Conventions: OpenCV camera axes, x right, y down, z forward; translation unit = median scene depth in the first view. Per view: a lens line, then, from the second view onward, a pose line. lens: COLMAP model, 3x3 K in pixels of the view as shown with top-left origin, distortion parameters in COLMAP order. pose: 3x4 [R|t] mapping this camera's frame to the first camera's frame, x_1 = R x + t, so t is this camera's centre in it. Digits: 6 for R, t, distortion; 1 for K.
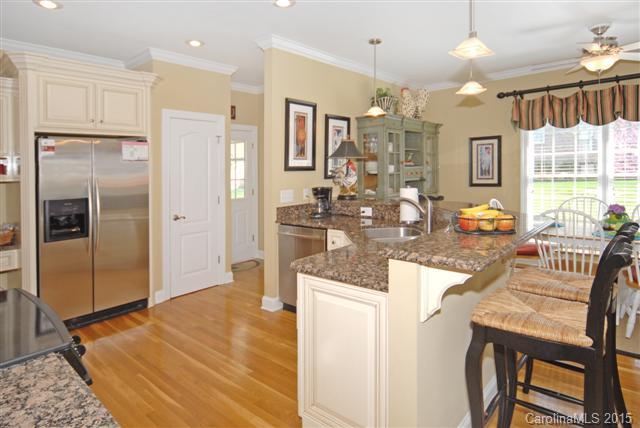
lens RADIAL K [[375.7, 0, 320.0], [0, 375.7, 214.0], [0, 0, 1]] dist [-0.003450, 0.000269]
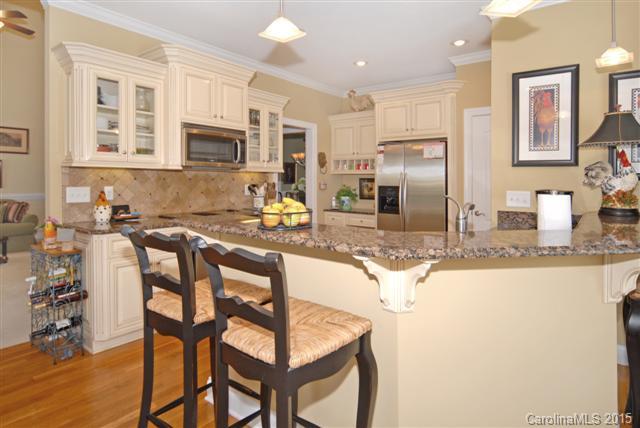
lens RADIAL K [[375.7, 0, 320.0], [0, 375.7, 214.0], [0, 0, 1]] dist [-0.003450, 0.000269]
pose [[0.062666, 0.117722, -0.991067, 0.671635], [-0.133593, 0.985072, 0.108563, -0.047650], [0.989053, 0.125597, 0.077457, 0.553654]]
